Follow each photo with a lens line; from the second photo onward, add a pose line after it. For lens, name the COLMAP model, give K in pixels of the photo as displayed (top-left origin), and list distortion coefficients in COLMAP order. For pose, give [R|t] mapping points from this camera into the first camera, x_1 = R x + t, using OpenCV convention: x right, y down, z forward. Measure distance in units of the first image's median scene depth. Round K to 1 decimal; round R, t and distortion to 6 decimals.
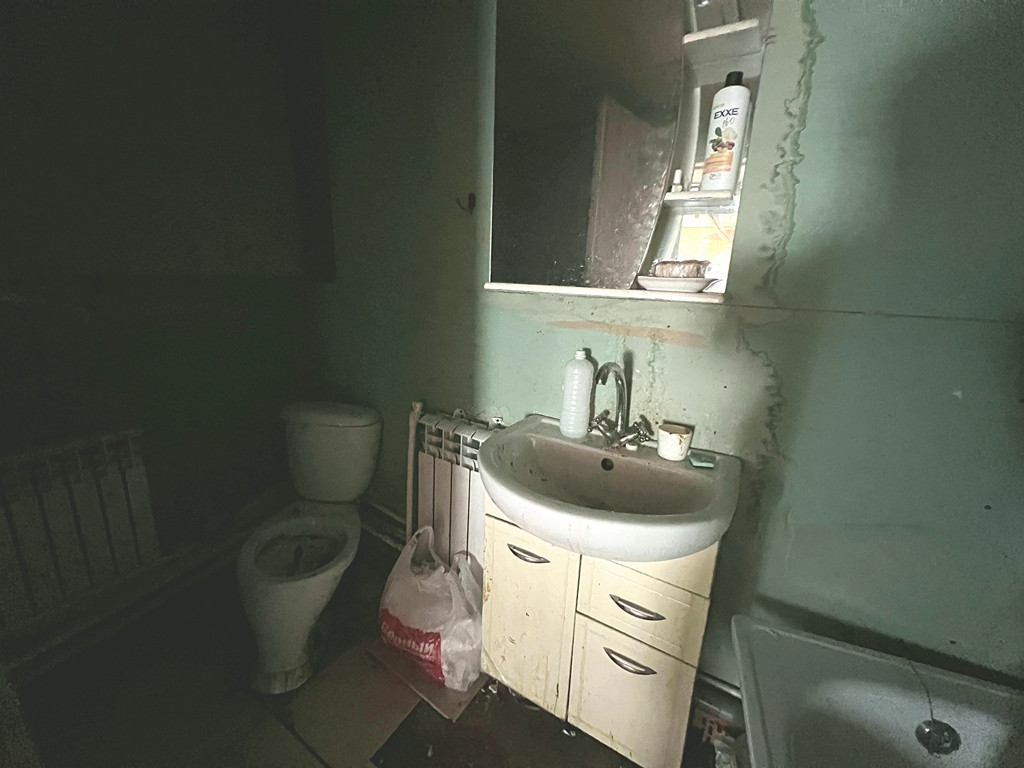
lens RADIAL K [[407.0, 0, 507.9], [0, 407.0, 380.2], [0, 0, 1]] dist [-0.007862, 0.000296]
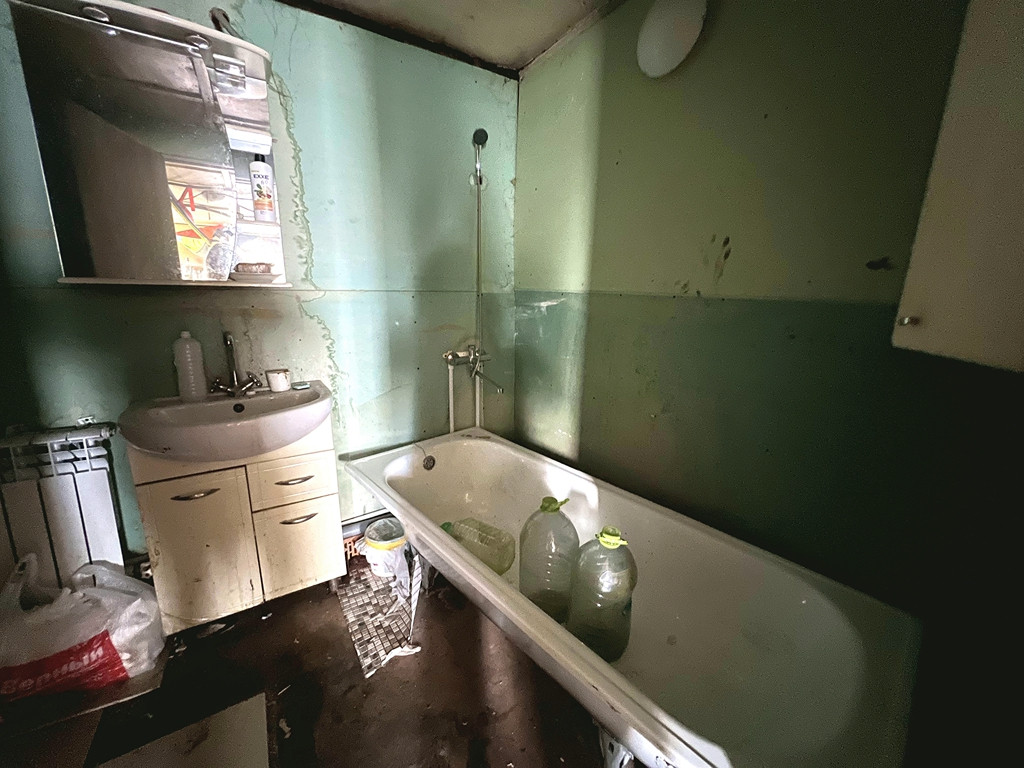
lens RADIAL K [[412.3, 0, 509.1], [0, 412.3, 383.3], [0, 0, 1]] dist [0.008576, 0.000500]
pose [[0.450625, -0.227467, 0.863247, -0.610906], [0.226601, 0.964467, 0.135850, 0.160750], [-0.863475, 0.134395, 0.486157, -0.561777]]
